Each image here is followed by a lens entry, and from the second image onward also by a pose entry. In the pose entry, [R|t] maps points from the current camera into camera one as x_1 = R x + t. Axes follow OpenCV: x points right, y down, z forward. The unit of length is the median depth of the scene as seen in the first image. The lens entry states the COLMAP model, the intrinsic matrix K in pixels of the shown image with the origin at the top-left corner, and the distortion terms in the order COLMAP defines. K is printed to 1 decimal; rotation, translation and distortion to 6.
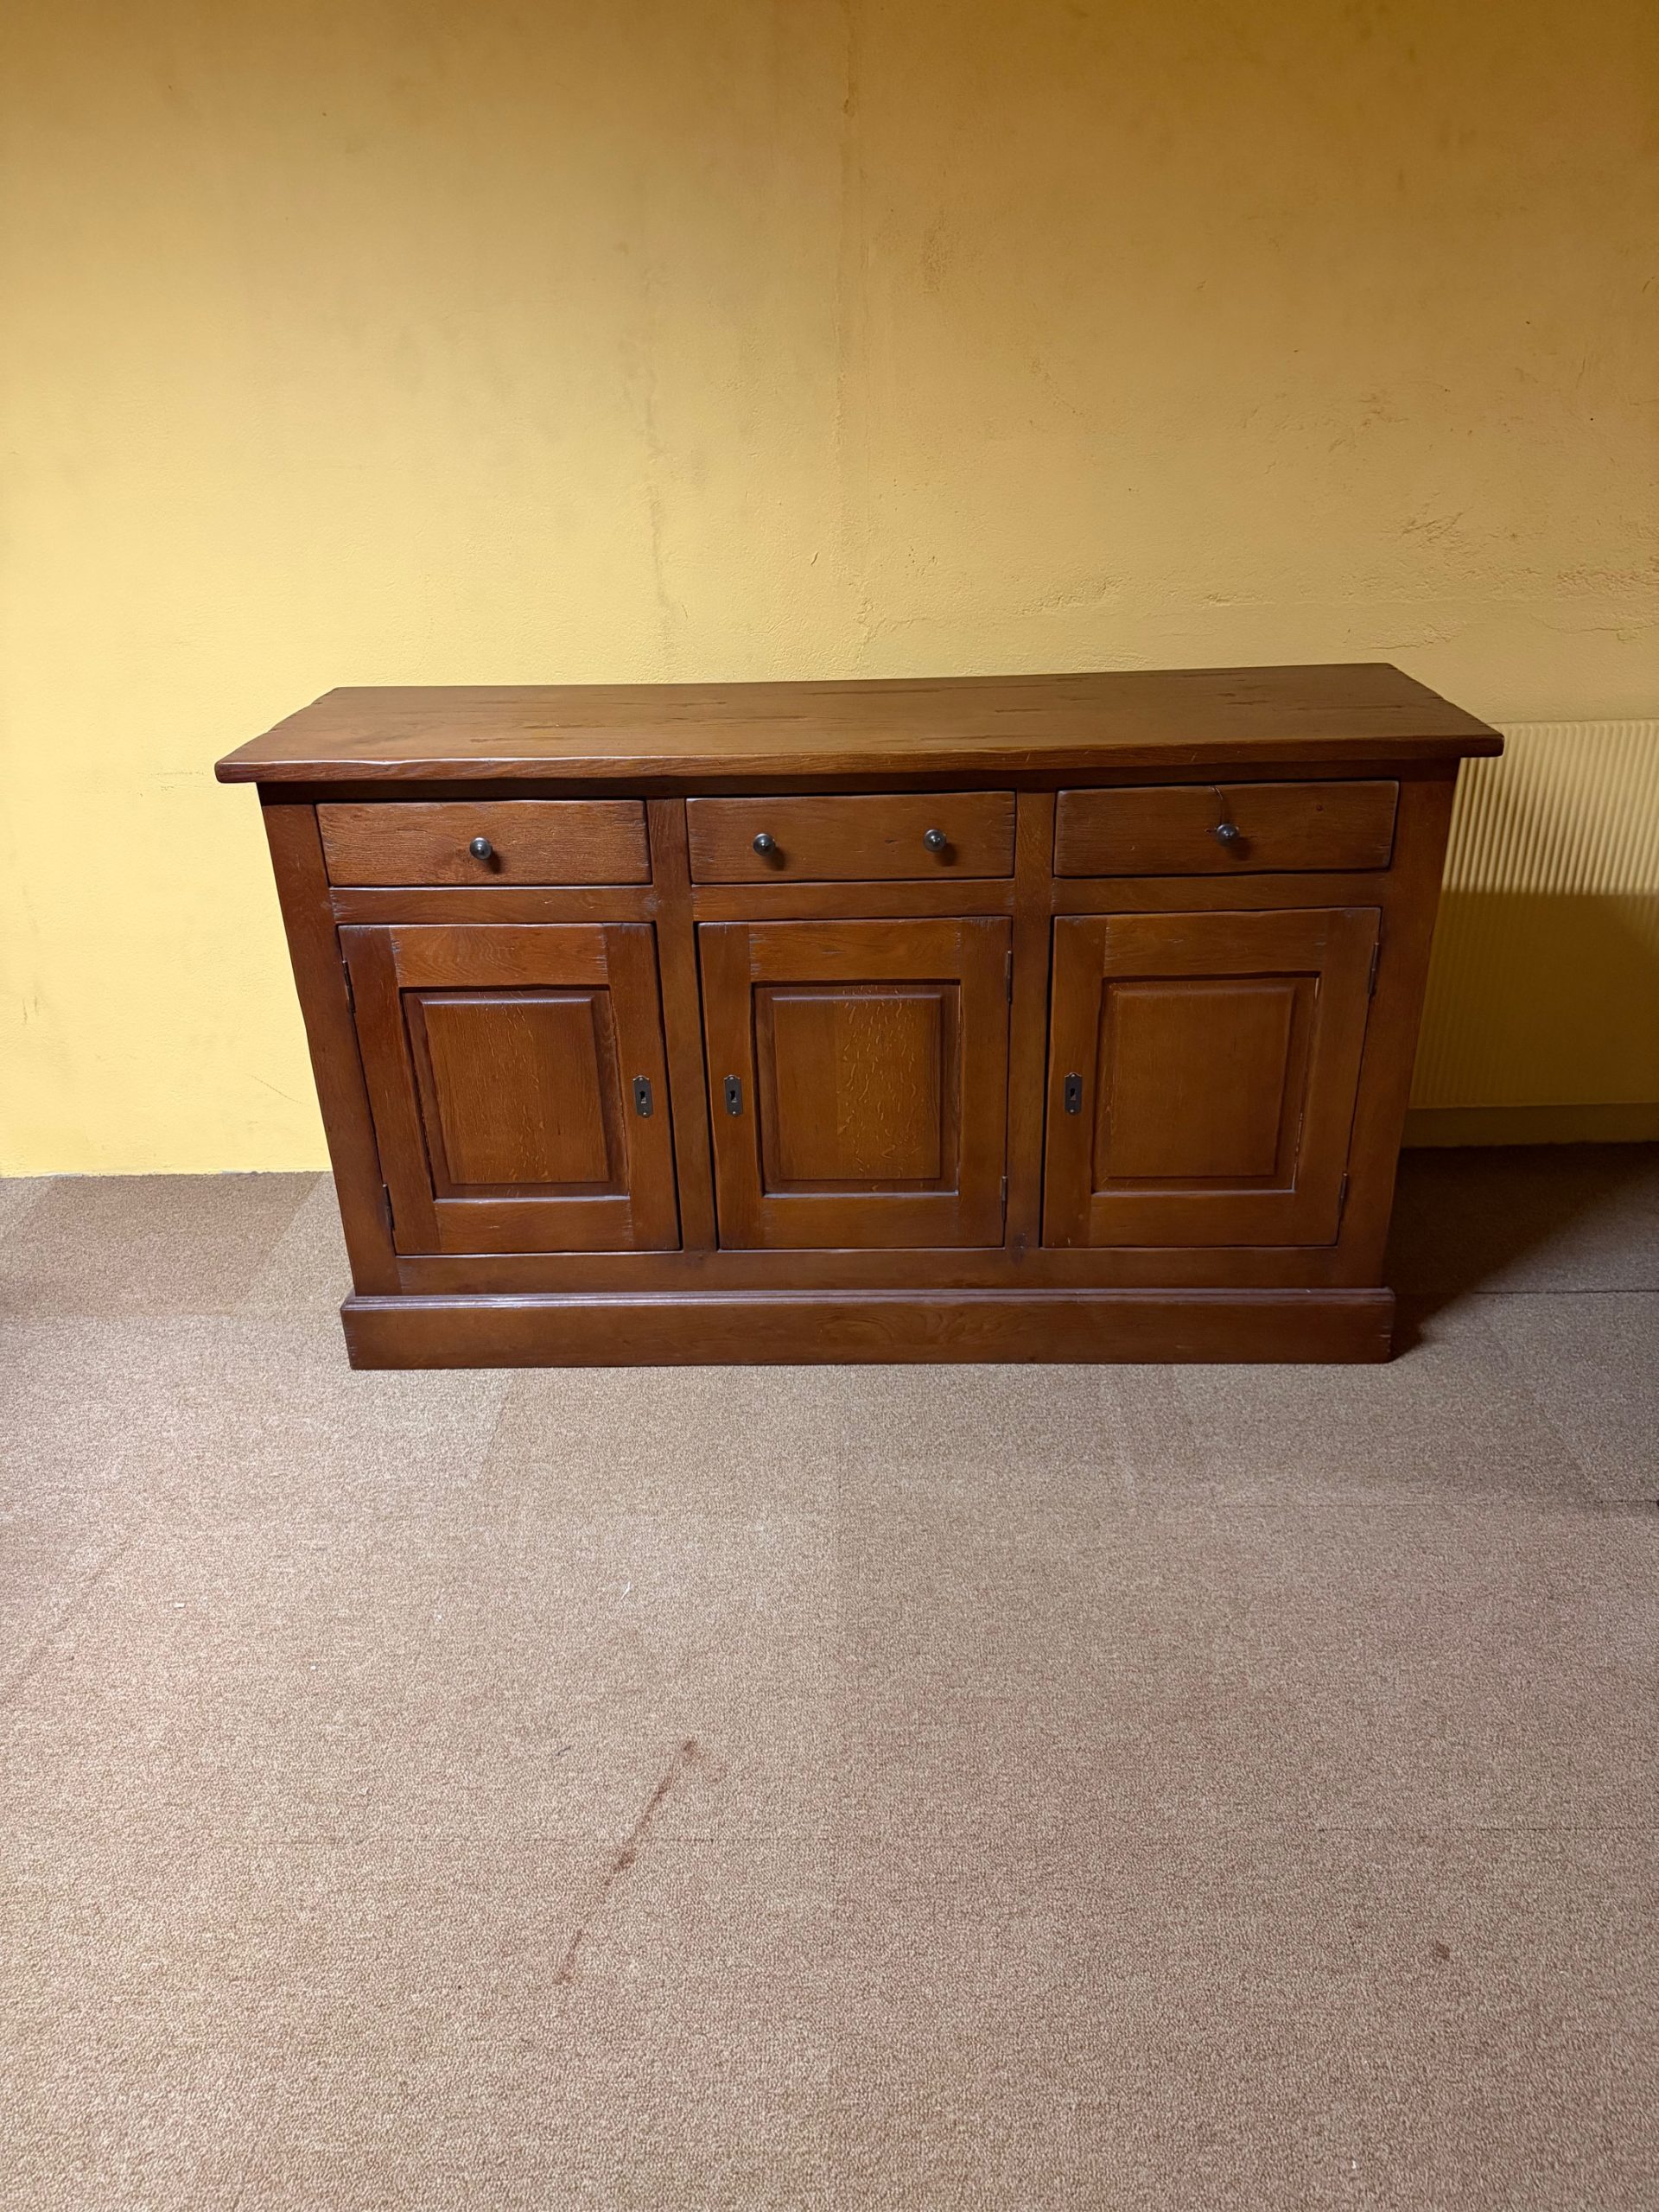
lens RADIAL K [[1565.7, 0, 819.7], [0, 1565.7, 1109.7], [0, 0, 1]] dist [0.022932, -0.052829]
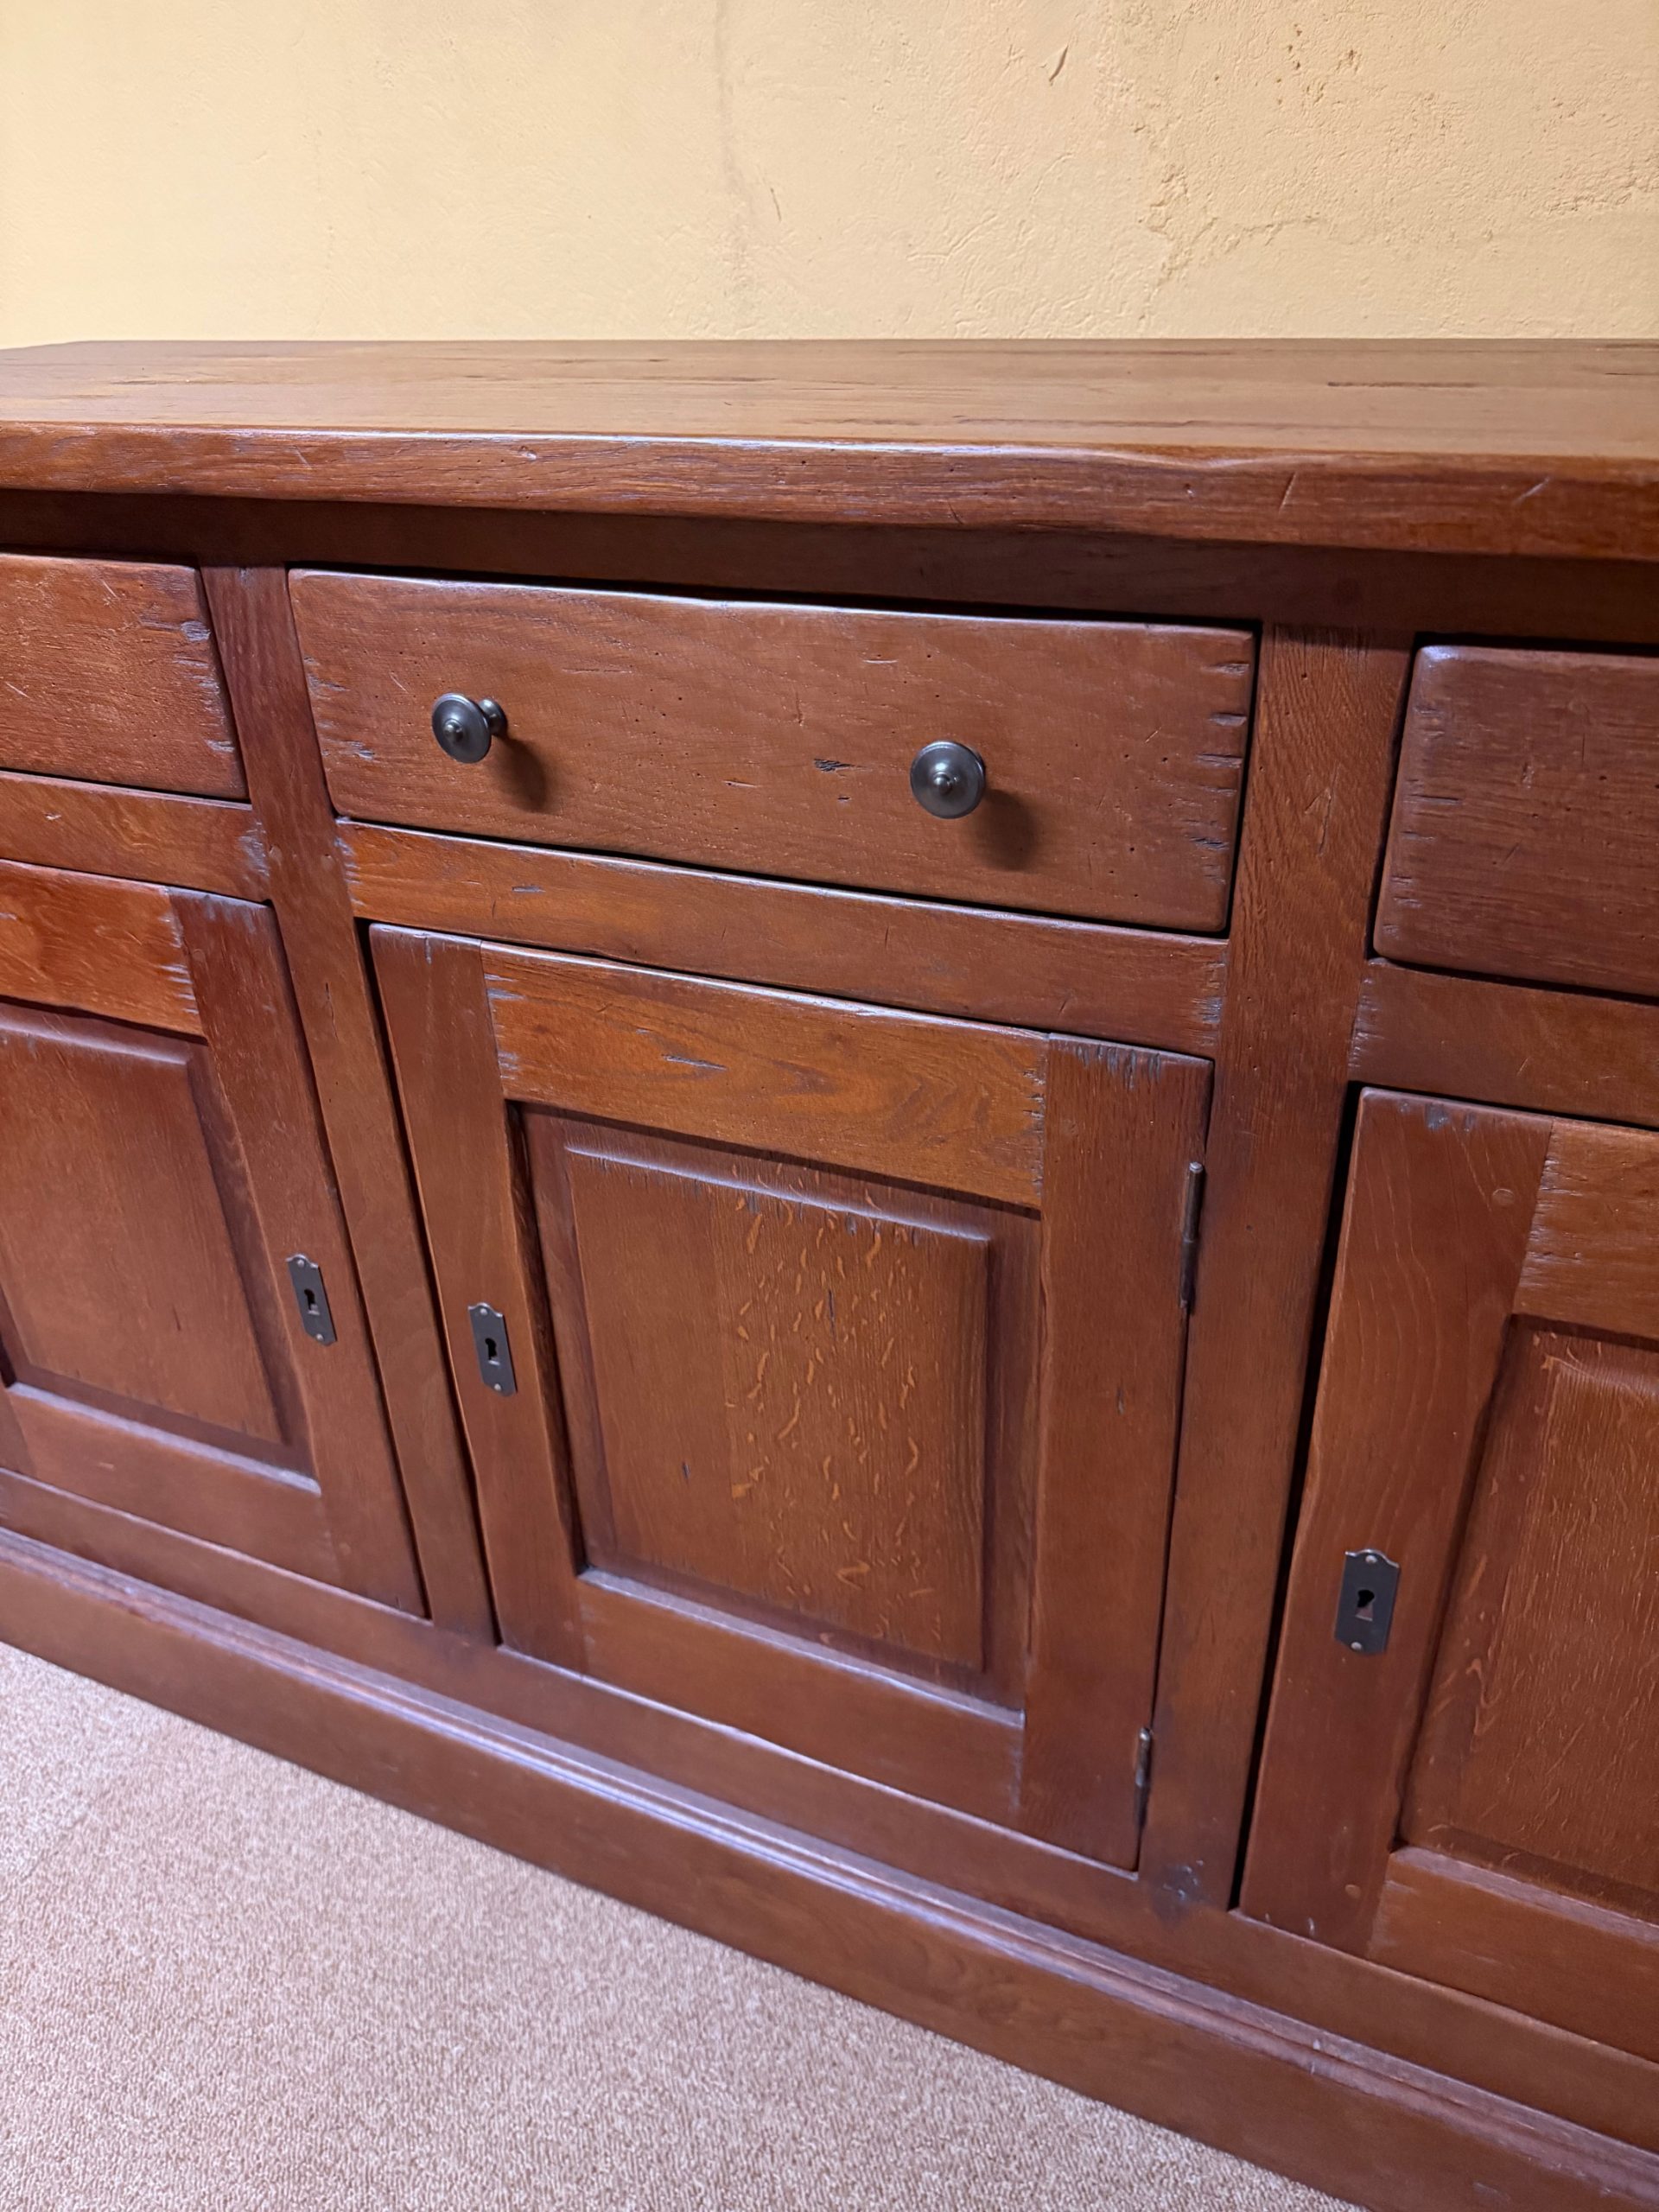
lens RADIAL K [[1565.7, 0, 836.3], [0, 1565.7, 1086.2], [0, 0, 1]] dist [0.022932, -0.052829]
pose [[0.924954, 0.183711, -0.332733, 0.153529], [-0.162324, 0.982511, 0.091231, -0.131336], [0.343674, -0.030374, 0.938598, 0.680072]]
